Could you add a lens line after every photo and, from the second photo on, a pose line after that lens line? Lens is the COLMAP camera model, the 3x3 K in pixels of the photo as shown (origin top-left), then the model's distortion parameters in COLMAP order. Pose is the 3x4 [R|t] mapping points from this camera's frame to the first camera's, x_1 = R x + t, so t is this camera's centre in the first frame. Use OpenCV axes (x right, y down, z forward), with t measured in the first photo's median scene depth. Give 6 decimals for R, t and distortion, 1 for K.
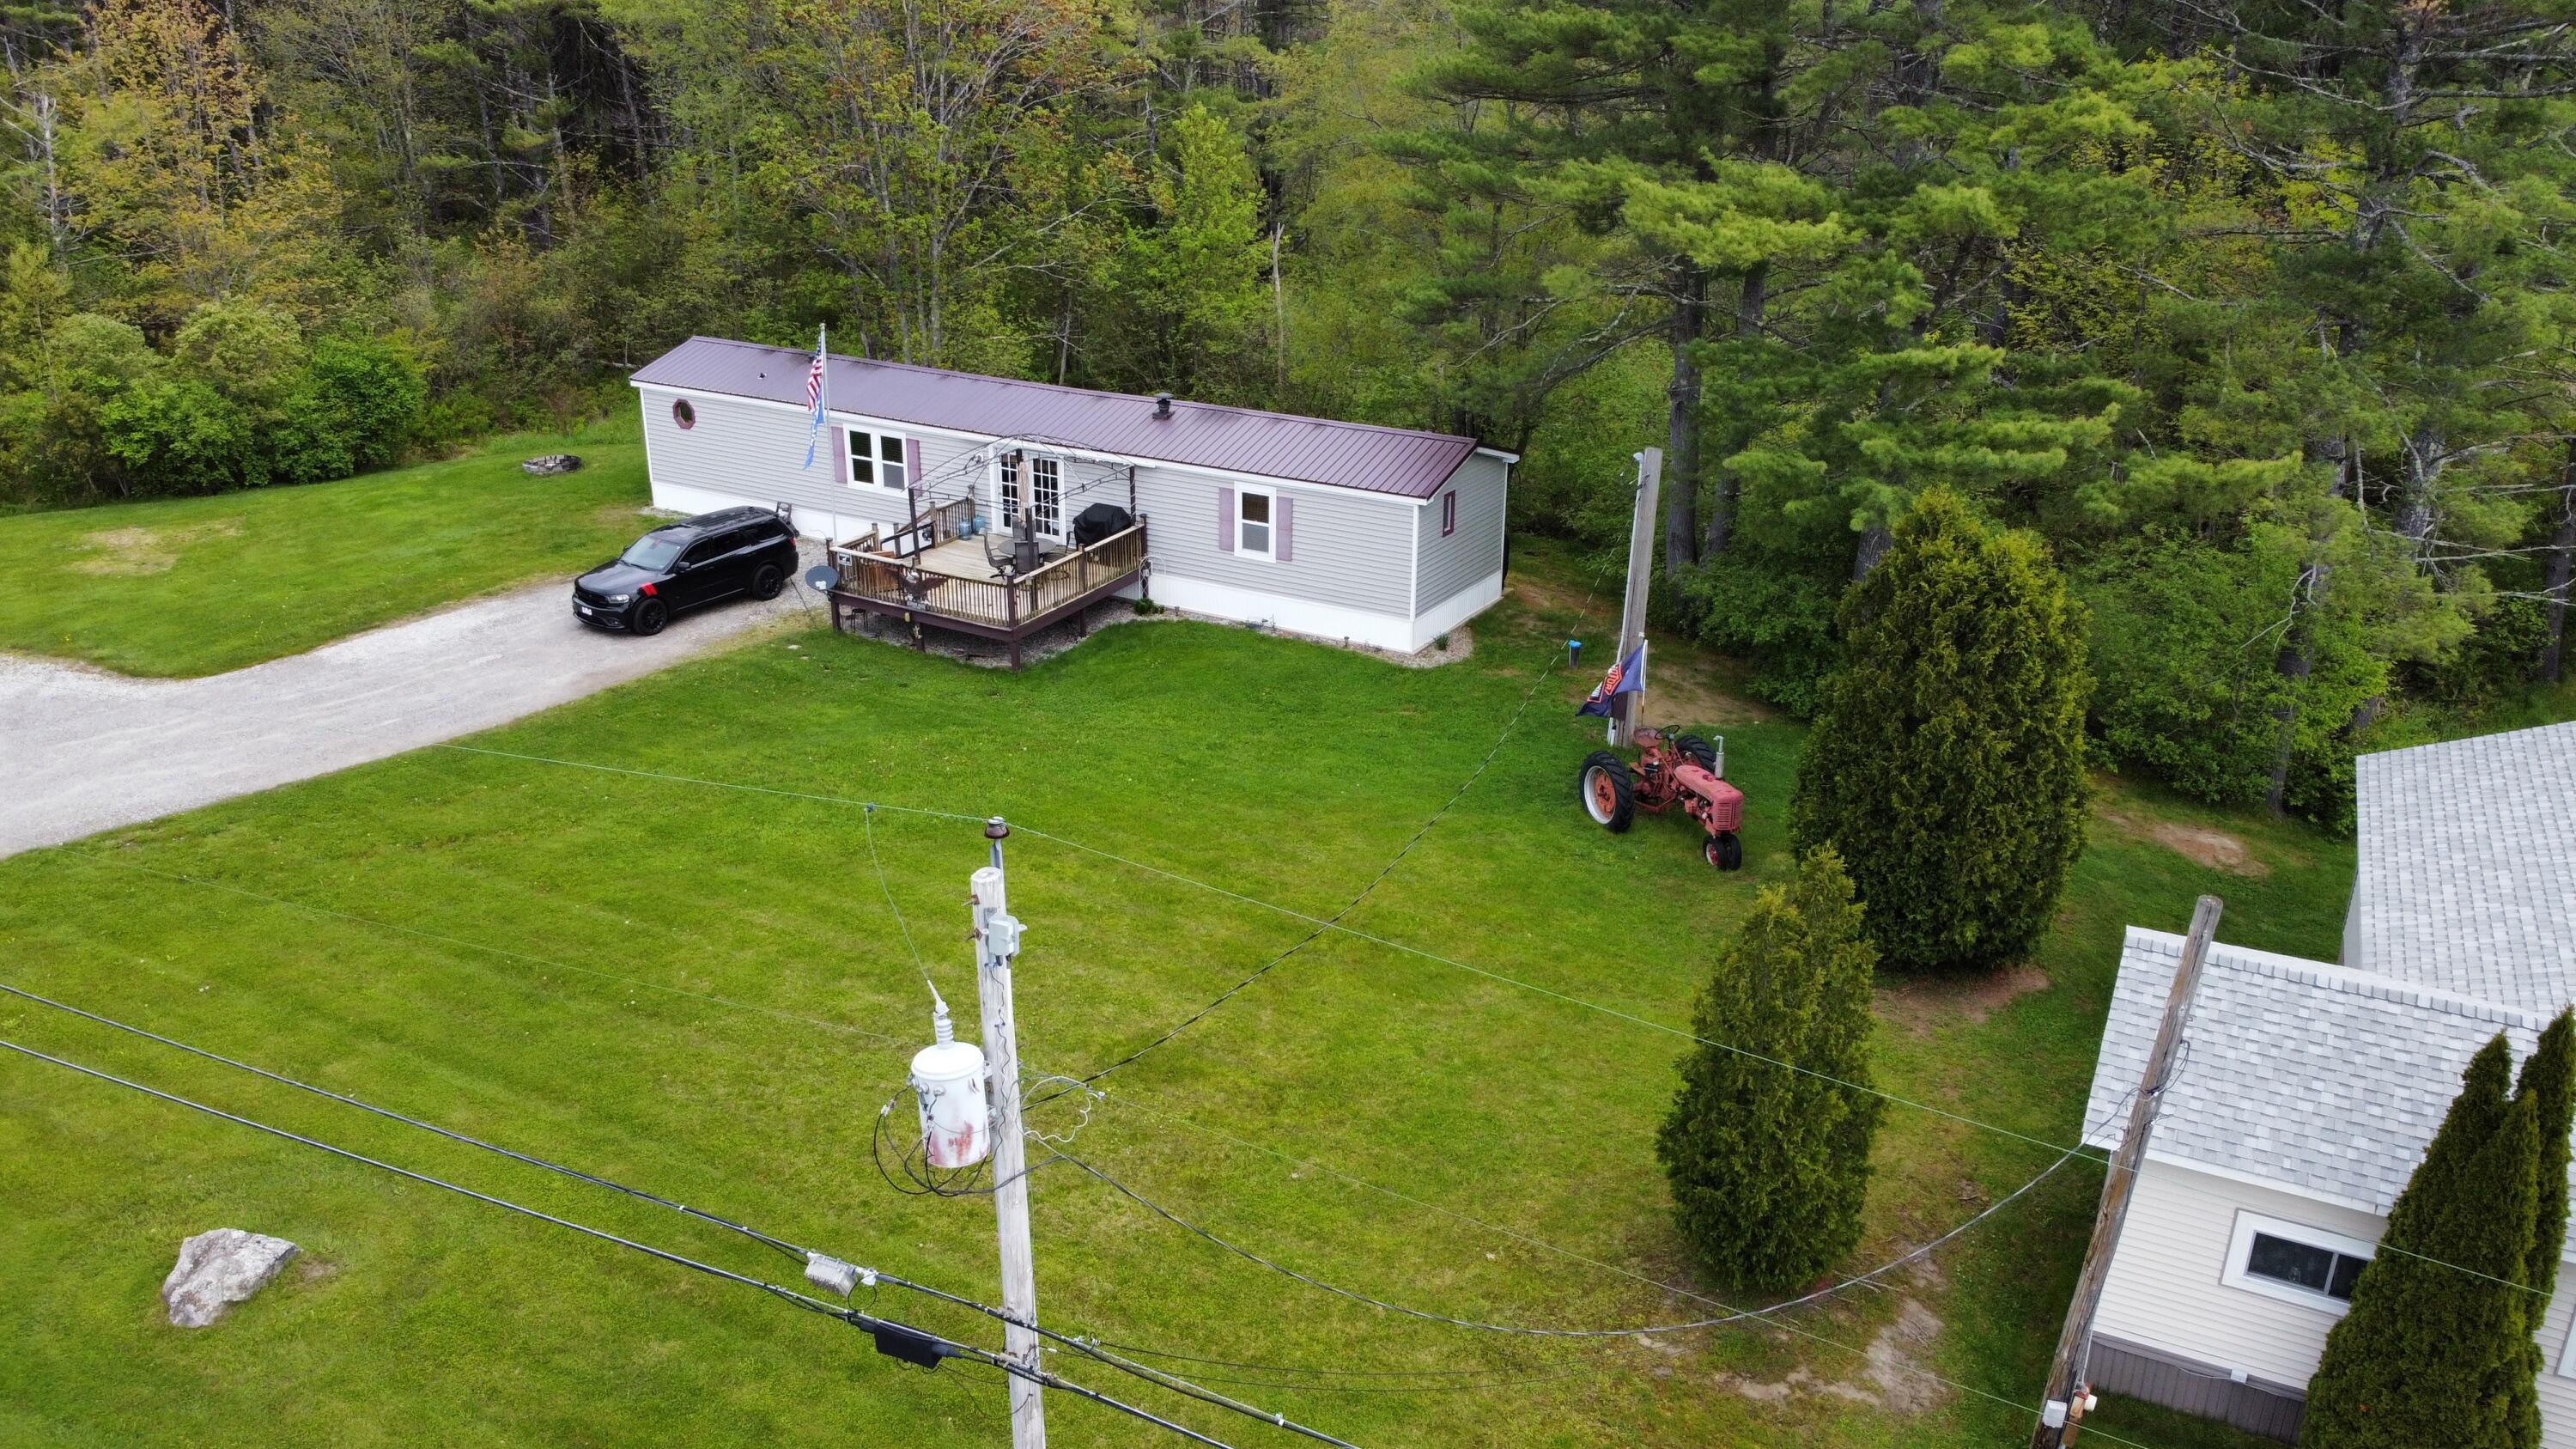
lens RADIAL K [[1951.6, 0, 1271.2], [0, 1951.6, 739.9], [0, 0, 1]] dist [0.006818, -0.008599]
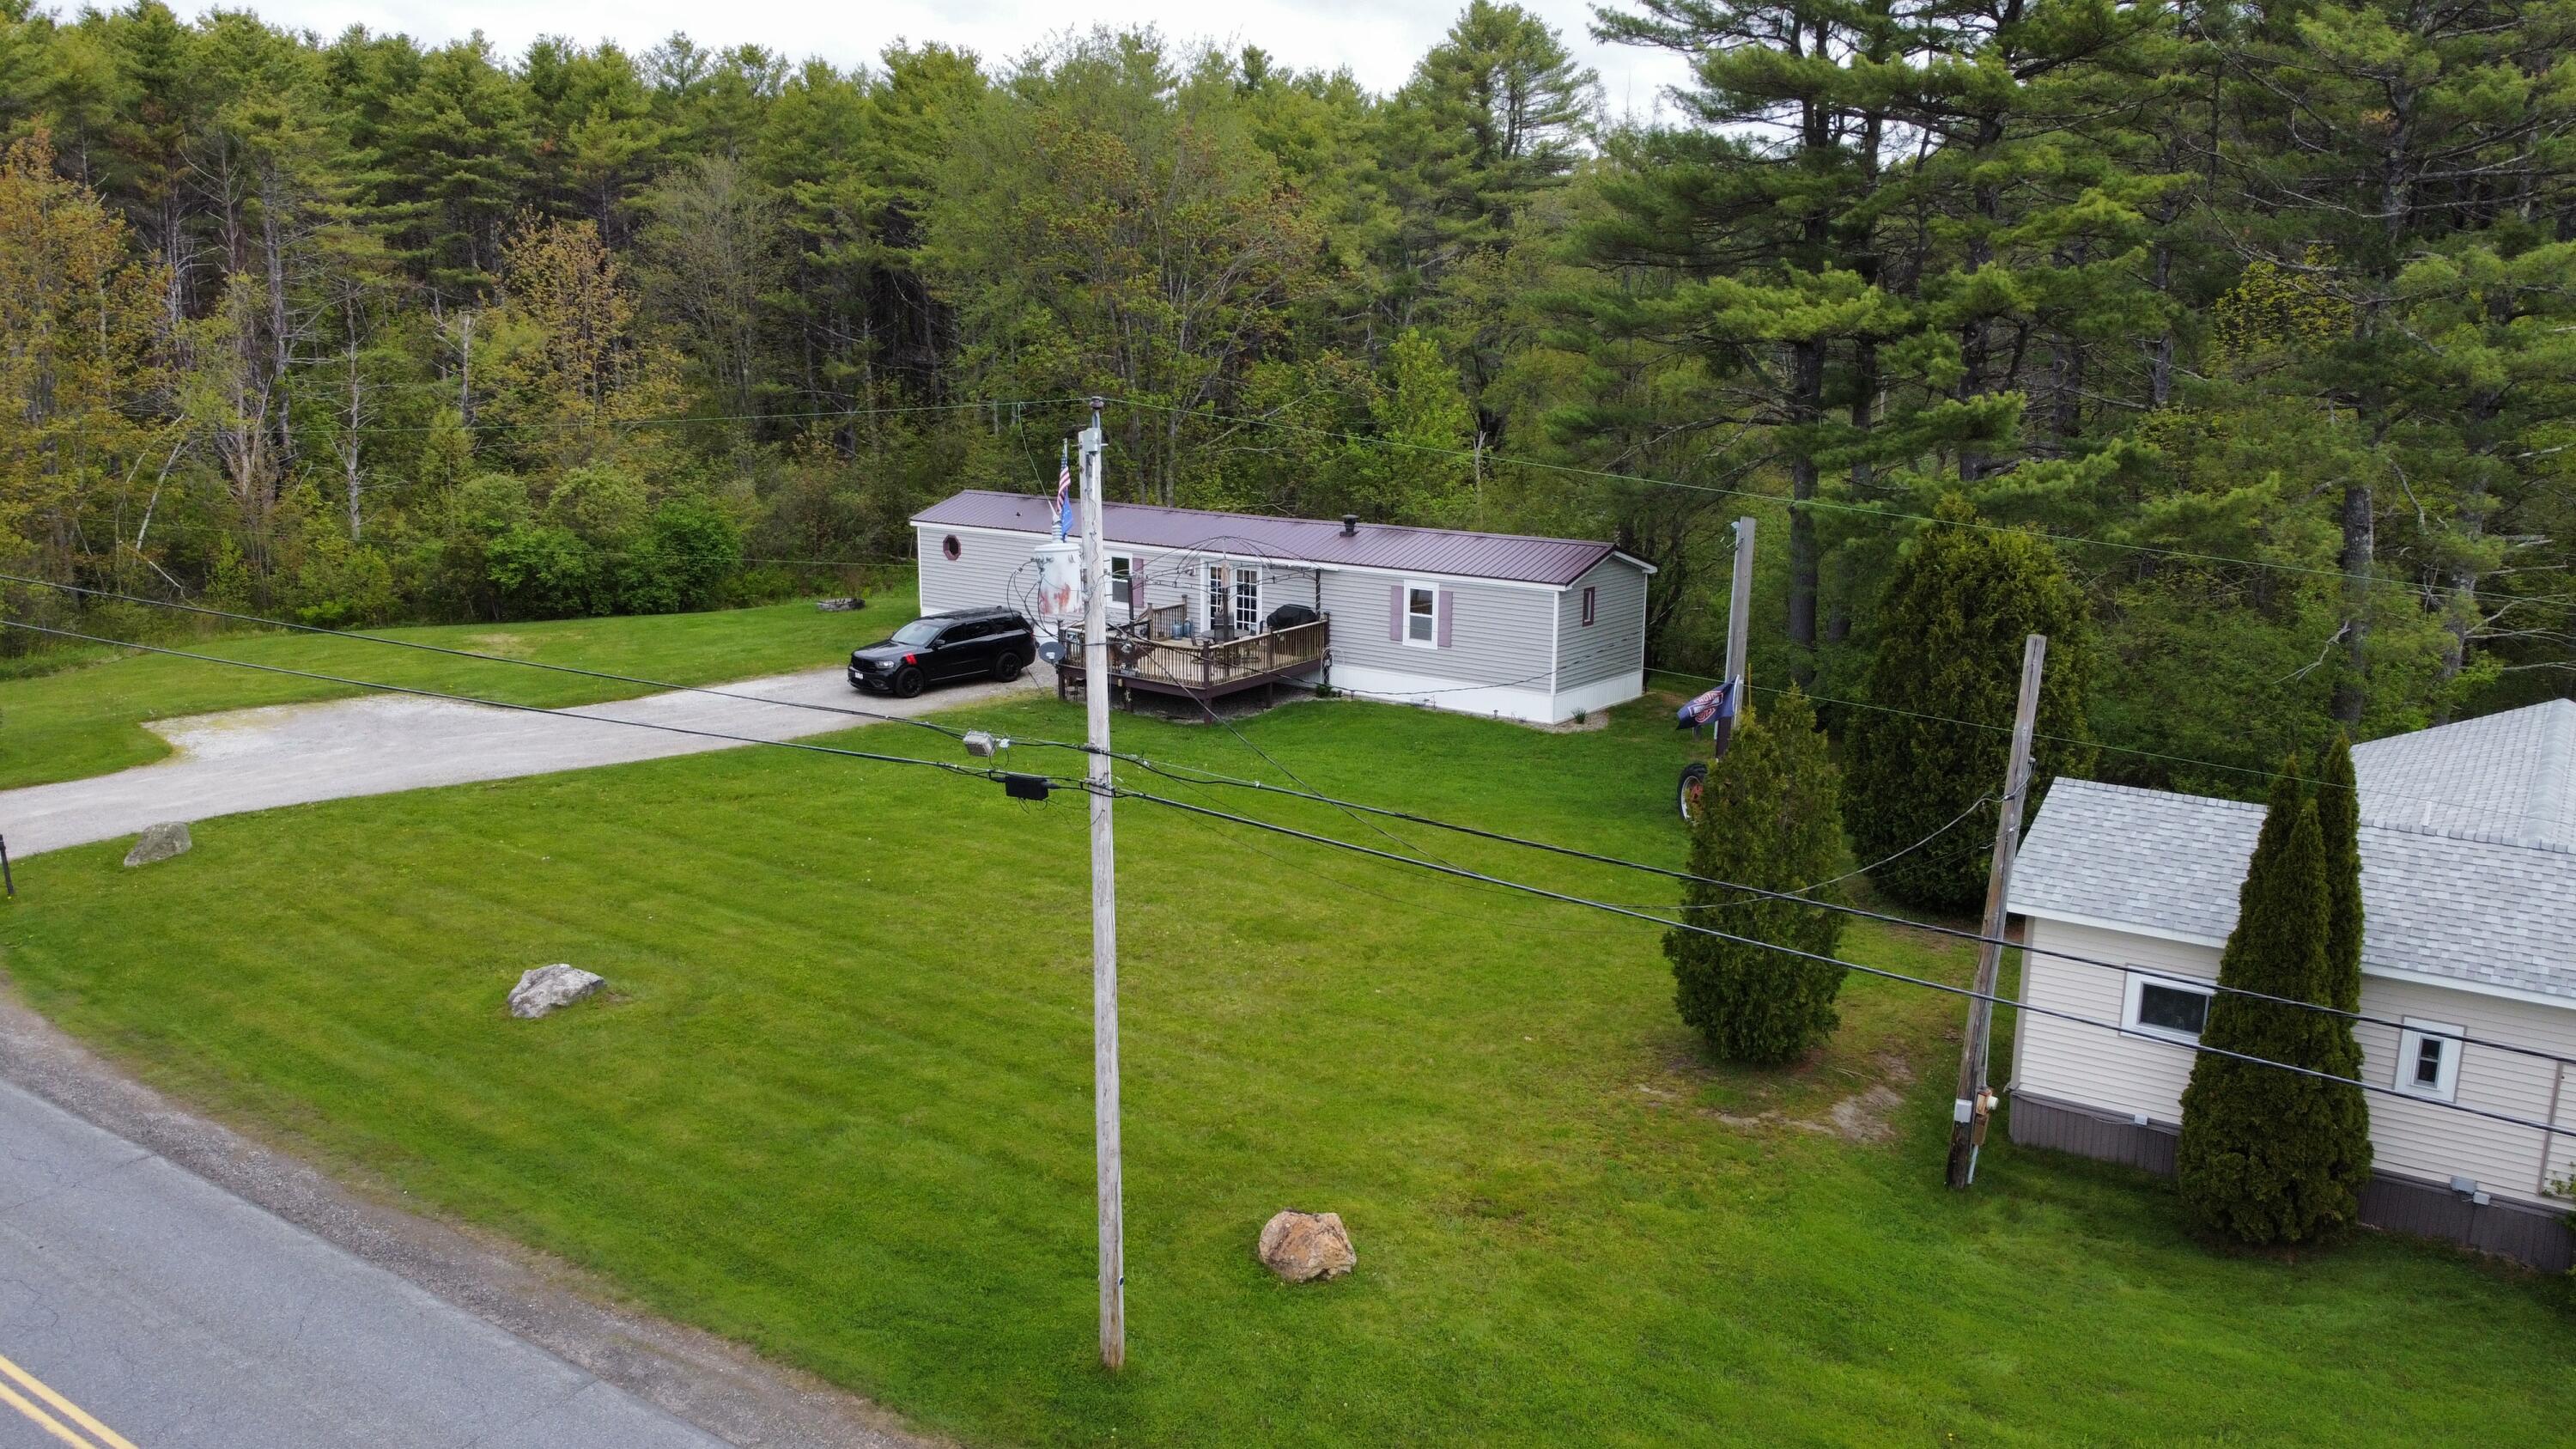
lens RADIAL K [[1951.6, 0, 1267.5], [0, 1951.6, 742.7], [0, 0, 1]] dist [0.006818, -0.008599]
pose [[0.990701, 0.027880, -0.133171, 0.058035], [-0.049159, 0.986009, -0.159280, 0.152574], [0.126867, 0.164346, 0.978210, -0.131301]]
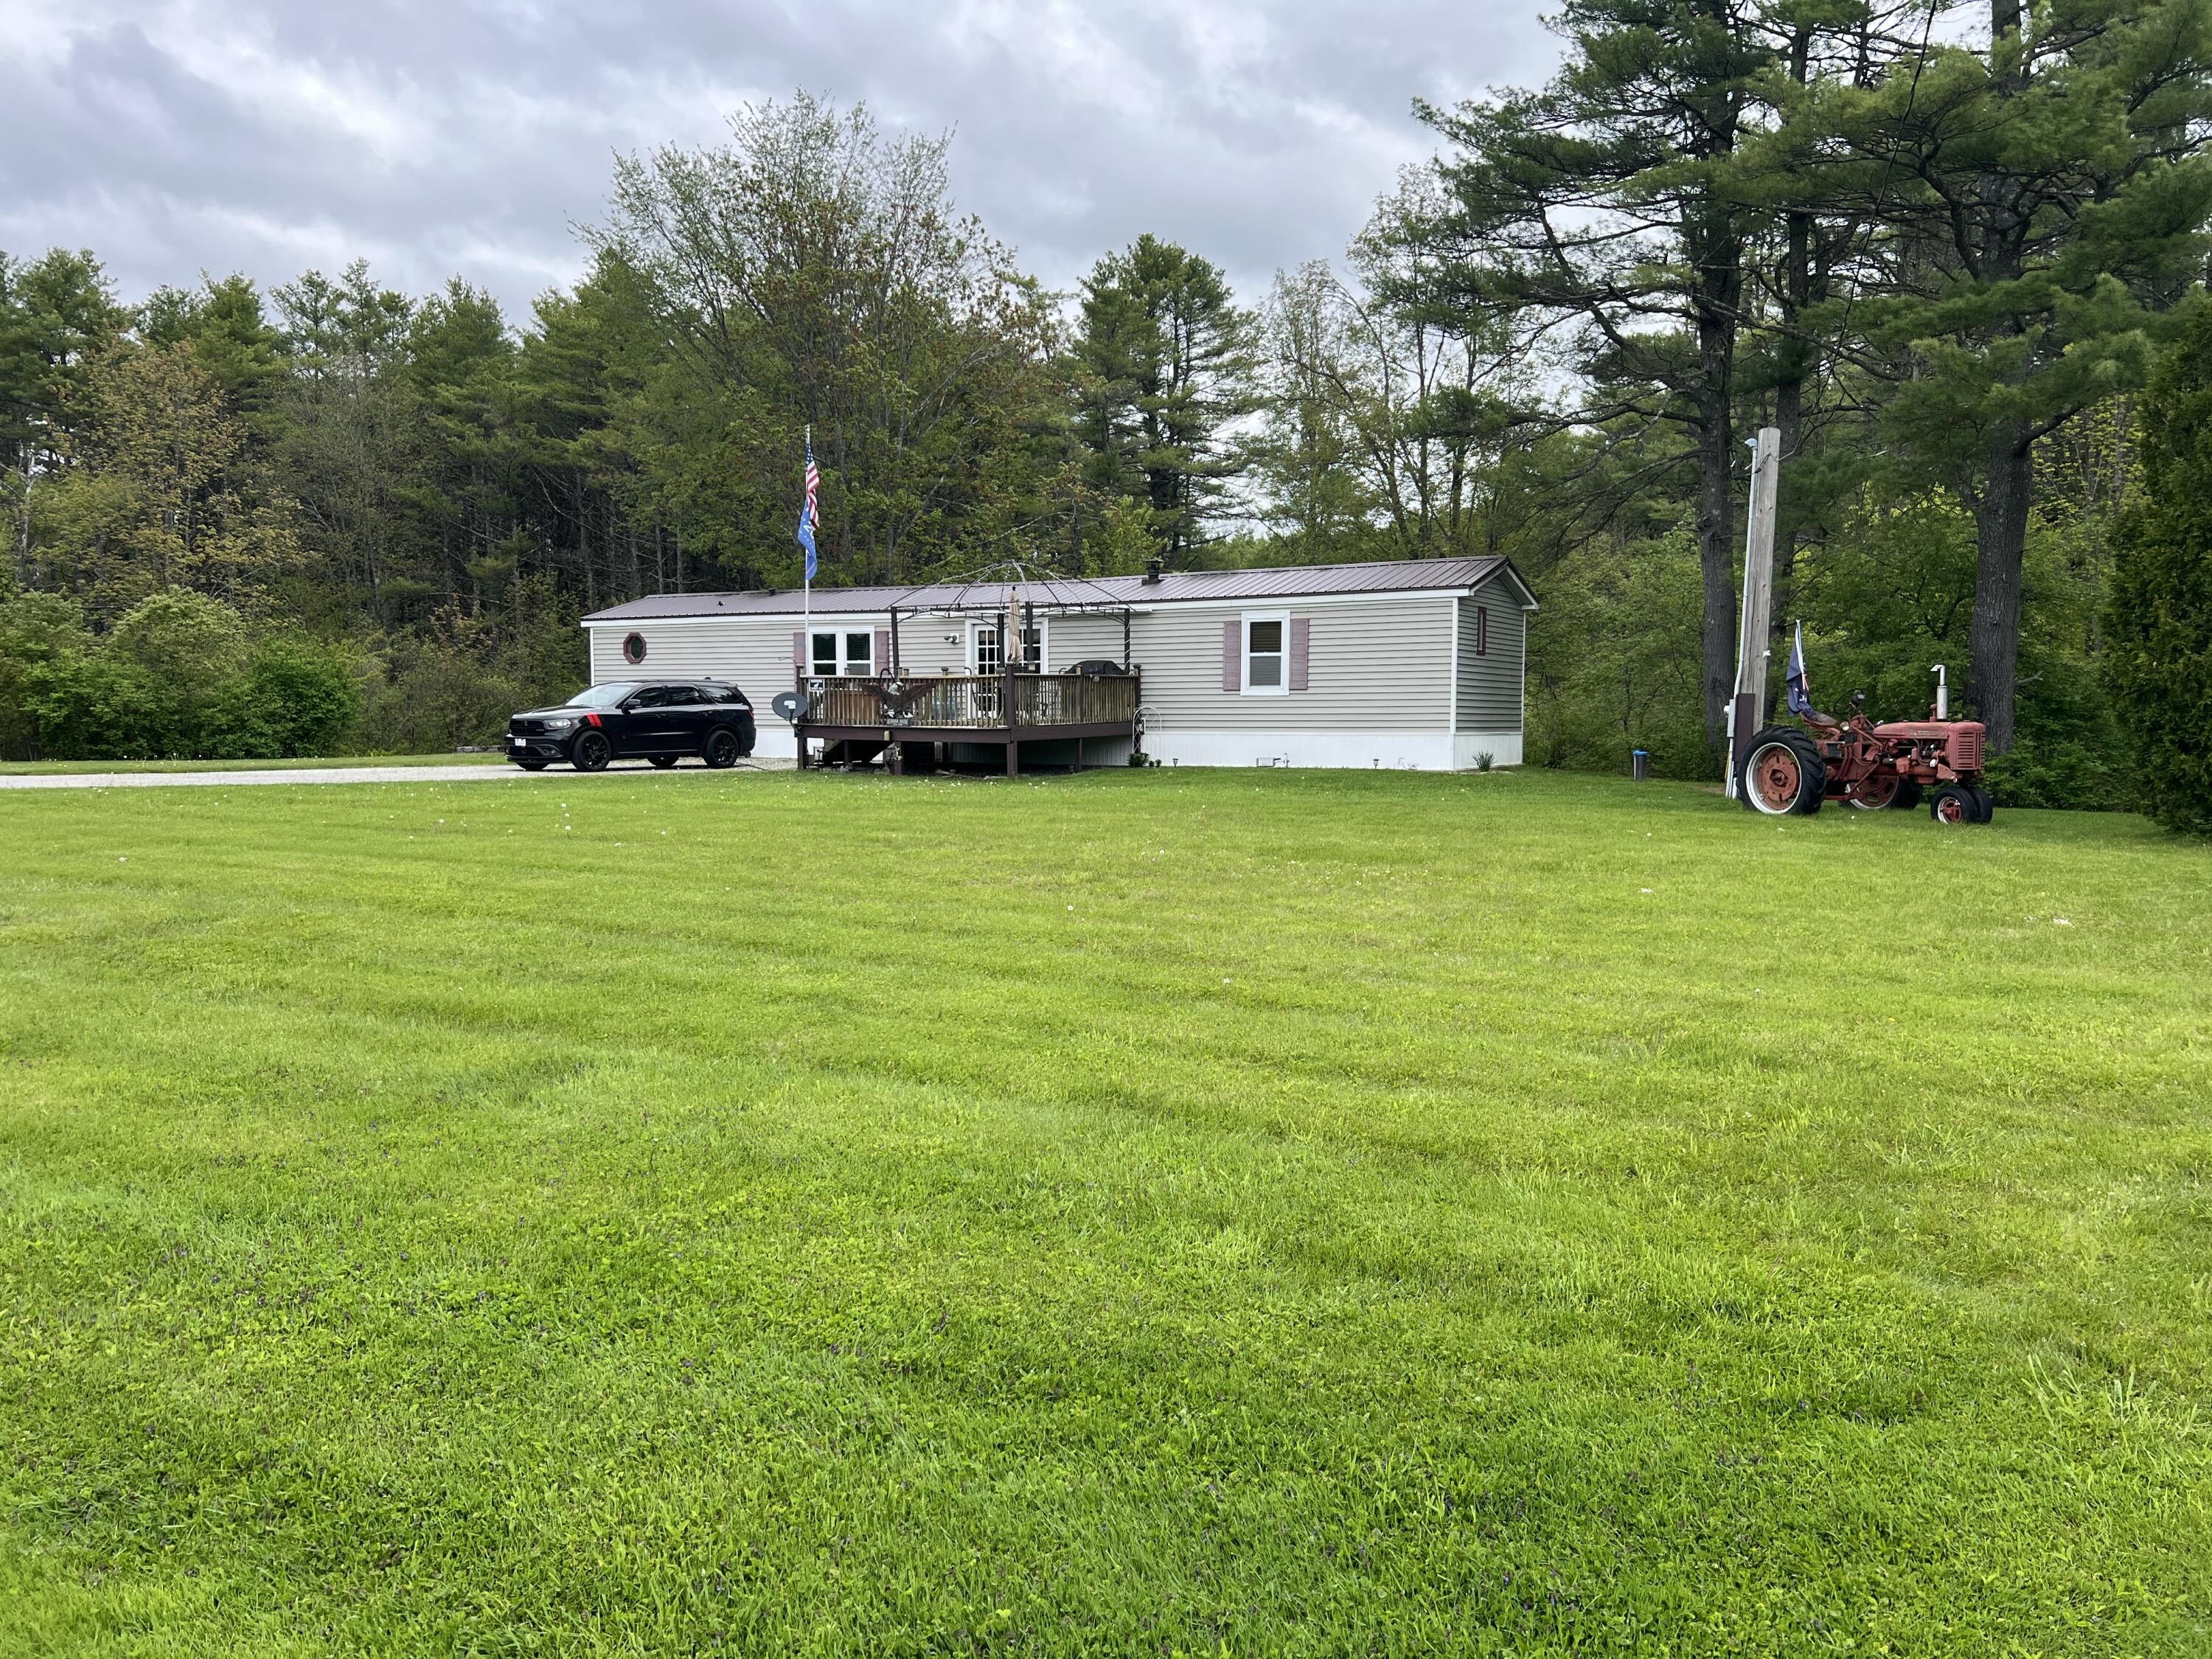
lens RADIAL K [[1658.9, 0, 1111.8], [0, 1658.9, 840.3], [0, 0, 1]] dist [0.061666, -0.071693]
pose [[0.999856, -0.004168, 0.016439, -0.094005], [0.008922, 0.953625, -0.300865, 0.207817], [-0.014423, 0.300969, 0.953525, 0.282556]]
